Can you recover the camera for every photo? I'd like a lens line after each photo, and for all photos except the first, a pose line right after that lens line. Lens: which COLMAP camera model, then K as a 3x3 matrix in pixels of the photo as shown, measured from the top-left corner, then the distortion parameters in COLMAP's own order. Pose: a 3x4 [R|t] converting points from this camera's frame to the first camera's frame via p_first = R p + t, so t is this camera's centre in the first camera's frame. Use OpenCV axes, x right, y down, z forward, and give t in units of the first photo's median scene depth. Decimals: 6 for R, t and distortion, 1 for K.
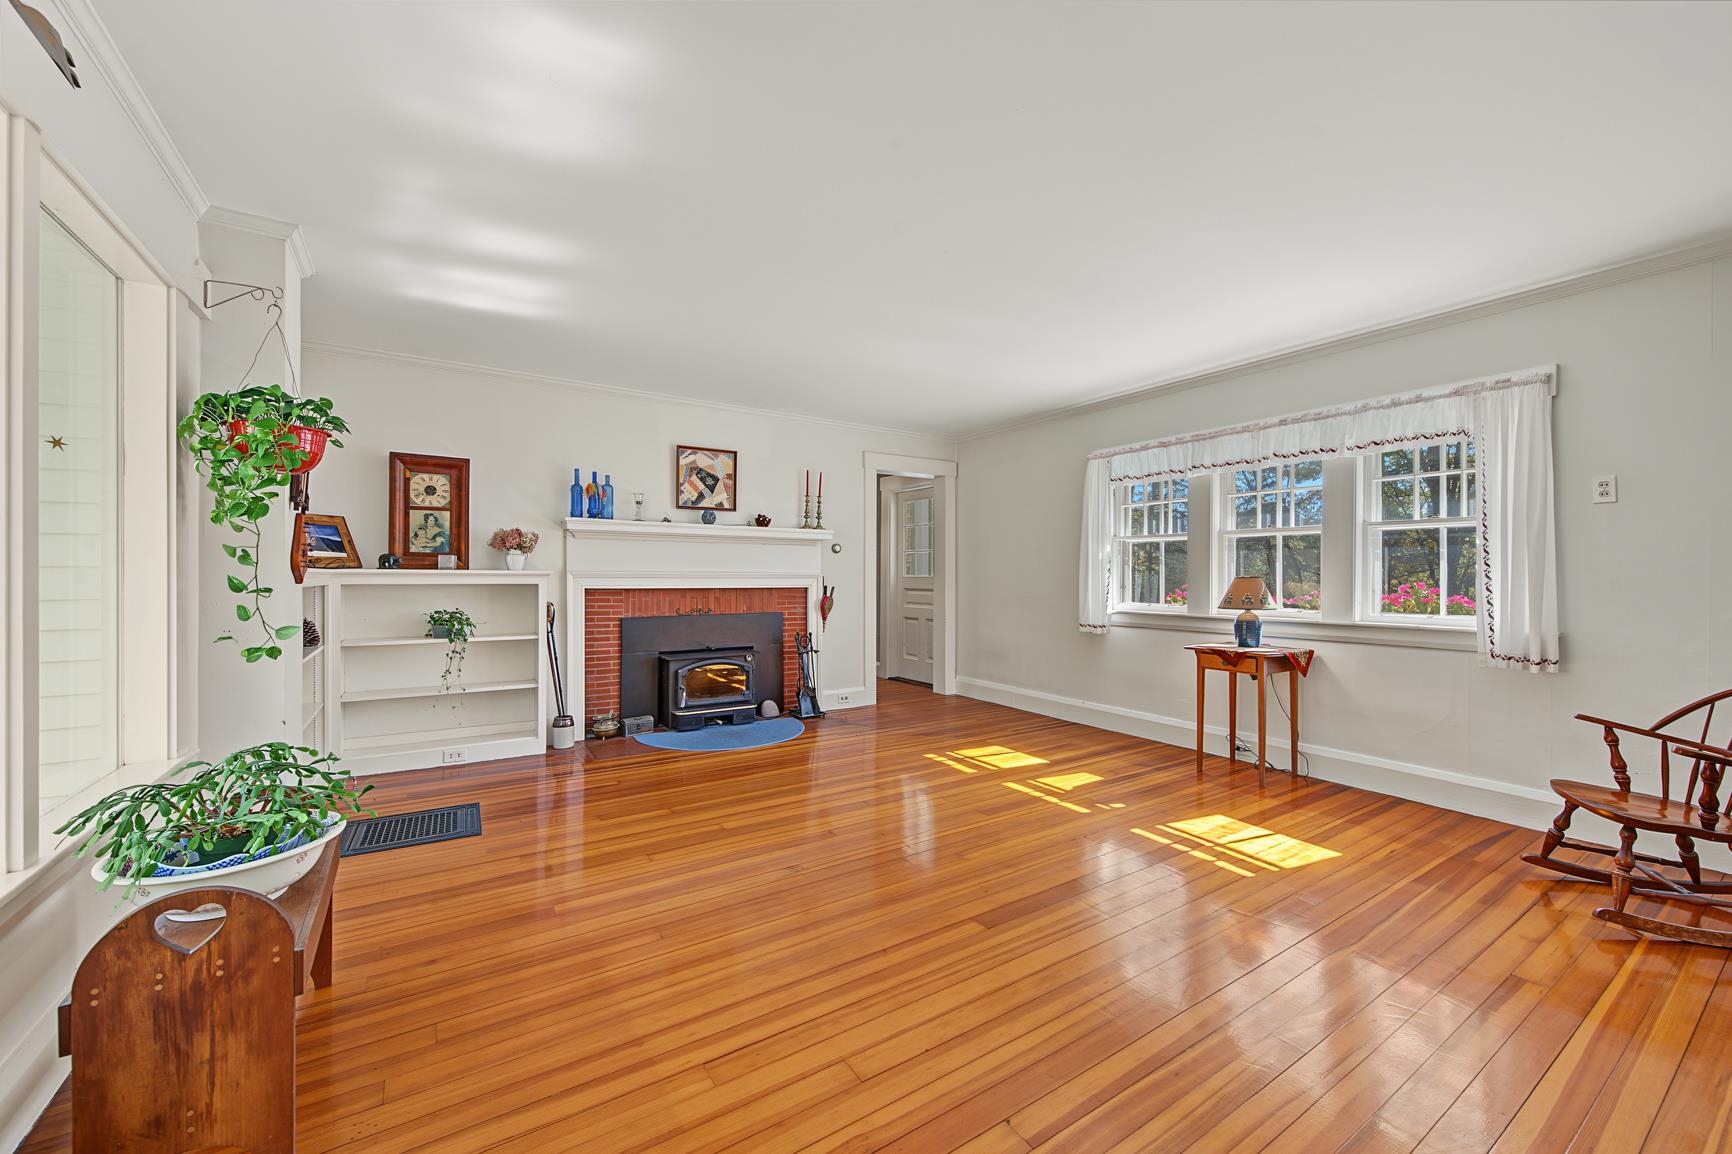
lens RADIAL K [[679.4, 0, 868.5], [0, 679.4, 579.2], [0, 0, 1]] dist [0.002676, -0.000083]
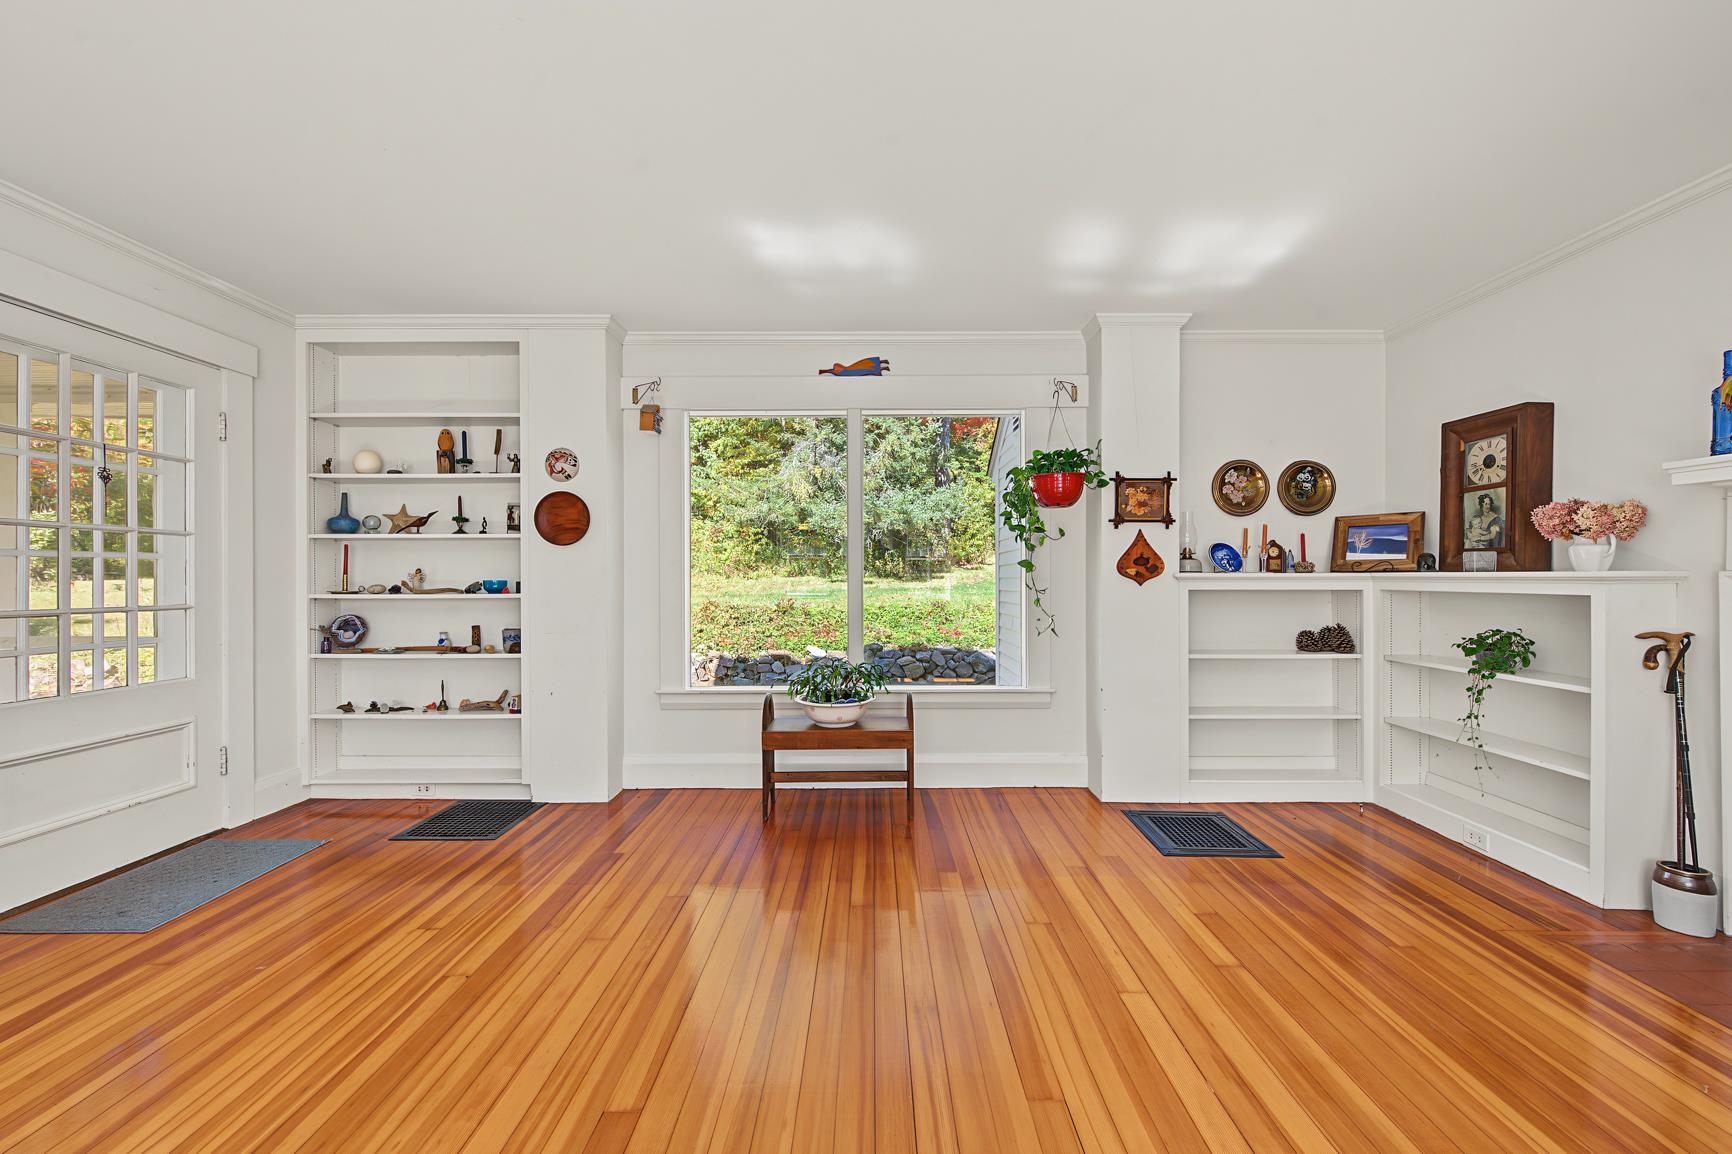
lens RADIAL K [[679.4, 0, 868.5], [0, 679.4, 579.2], [0, 0, 1]] dist [0.002676, -0.000083]
pose [[-0.553188, -0.001848, -0.833055, 0.347316], [-0.005715, 0.999982, 0.001576, -0.004230], [0.833037, 0.005633, -0.553189, 0.934975]]
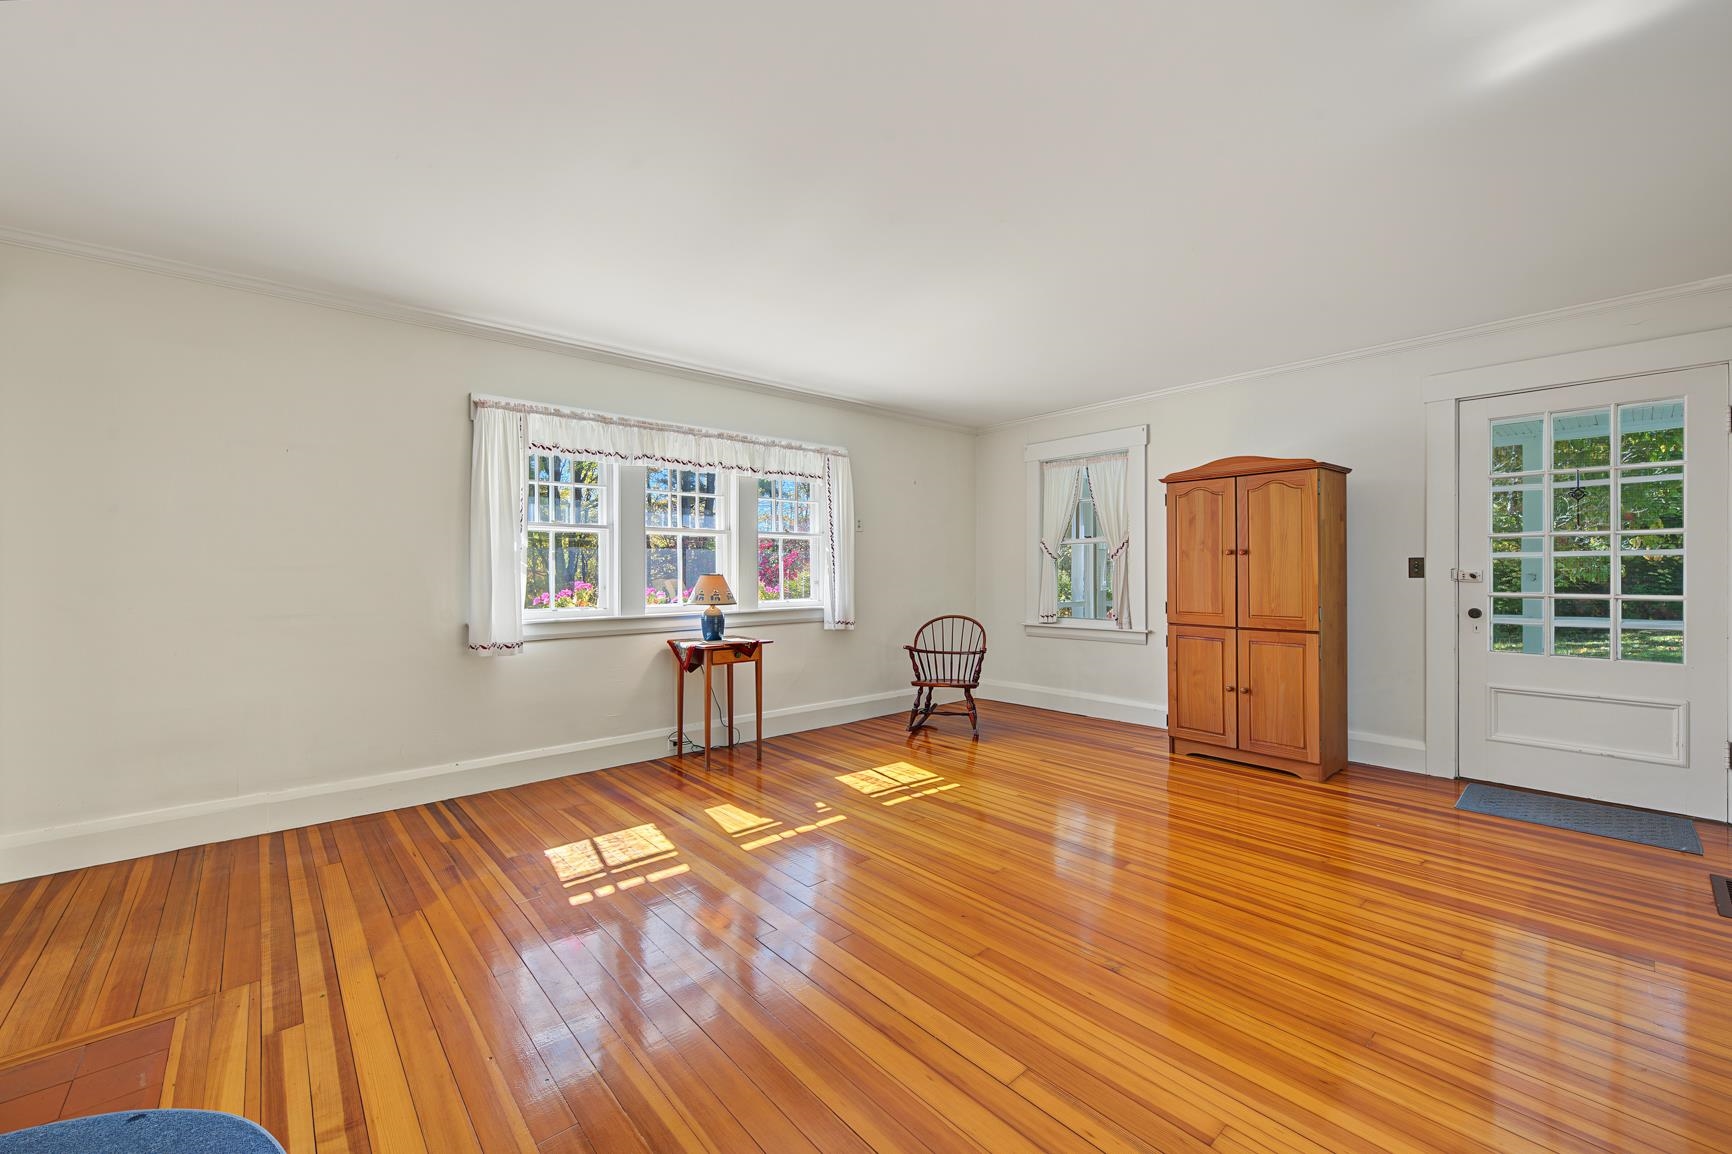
lens RADIAL K [[685.6, 0, 875.1], [0, 685.6, 573.3], [0, 0, 1]] dist [0.002133, 0.000030]
pose [[-0.151111, -0.006358, 0.988496, -0.574928], [0.006949, 0.999948, 0.007494, -0.011341], [-0.988492, 0.008002, -0.151059, 0.968853]]
